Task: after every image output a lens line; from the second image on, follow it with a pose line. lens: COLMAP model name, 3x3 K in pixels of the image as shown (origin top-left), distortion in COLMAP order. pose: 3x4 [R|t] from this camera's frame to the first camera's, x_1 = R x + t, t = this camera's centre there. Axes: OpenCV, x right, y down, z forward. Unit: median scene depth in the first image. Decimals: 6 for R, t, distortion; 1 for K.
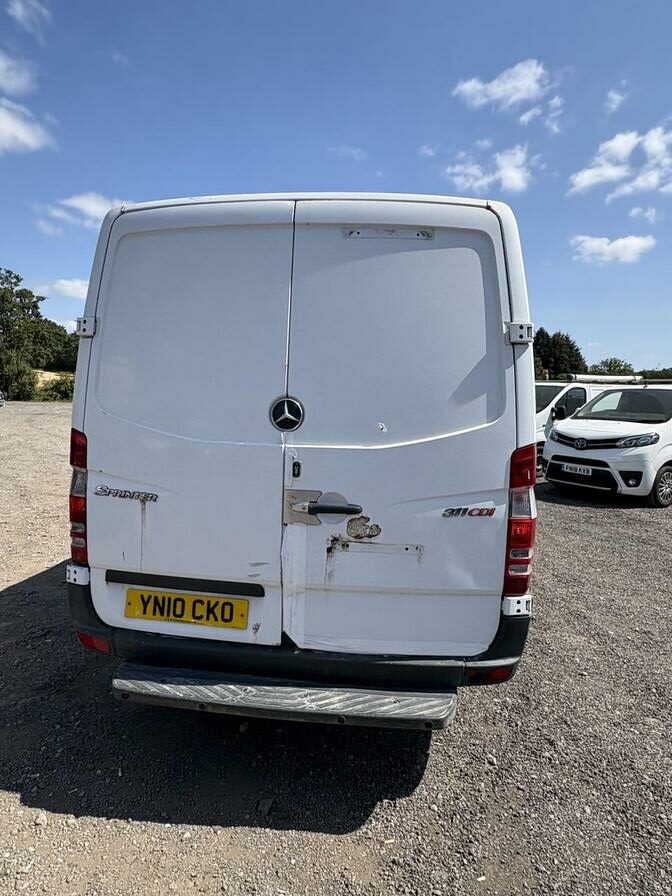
lens RADIAL K [[546.3, 0, 343.3], [0, 546.3, 450.1], [0, 0, 1]] dist [0.001215, 0.000802]
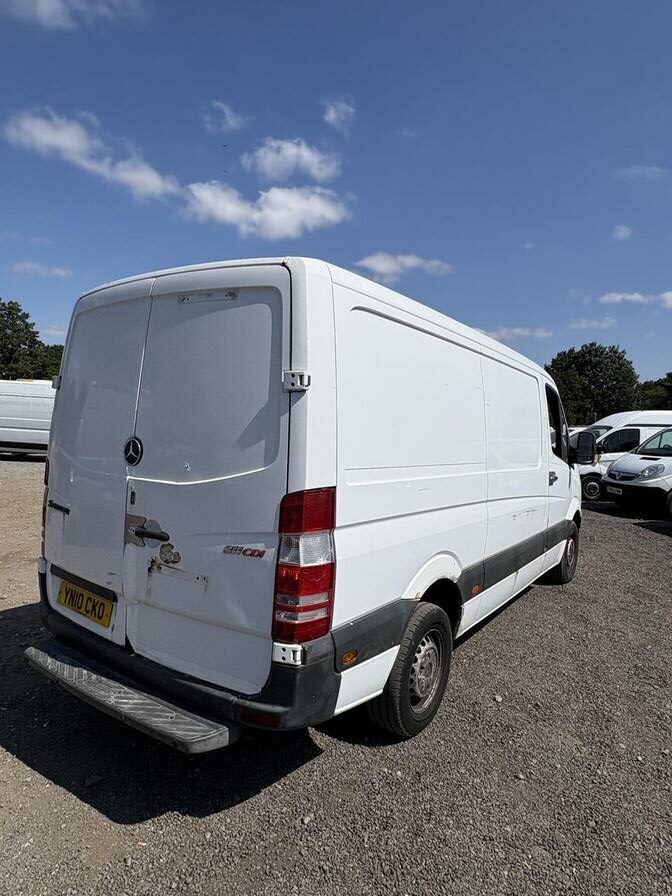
lens RADIAL K [[546.3, 0, 343.3], [0, 546.3, 450.1], [0, 0, 1]] dist [0.001215, 0.000802]
pose [[0.885003, 0.036662, -0.464139, 0.838384], [-0.069238, 0.996174, -0.053333, -0.035381], [0.460408, 0.079336, 0.884155, 0.140916]]
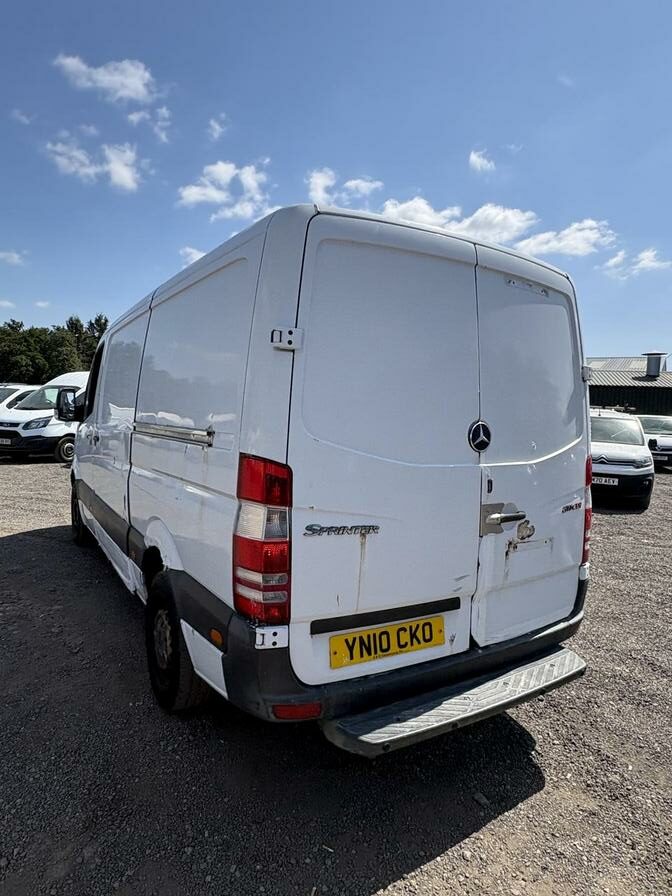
lens RADIAL K [[546.3, 0, 343.3], [0, 546.3, 450.1], [0, 0, 1]] dist [0.001215, 0.000802]
pose [[0.773347, -0.043364, 0.632498, -0.979190], [0.046545, 0.998849, 0.011570, -0.061871], [-0.632272, 0.020492, 0.774476, 0.310879]]
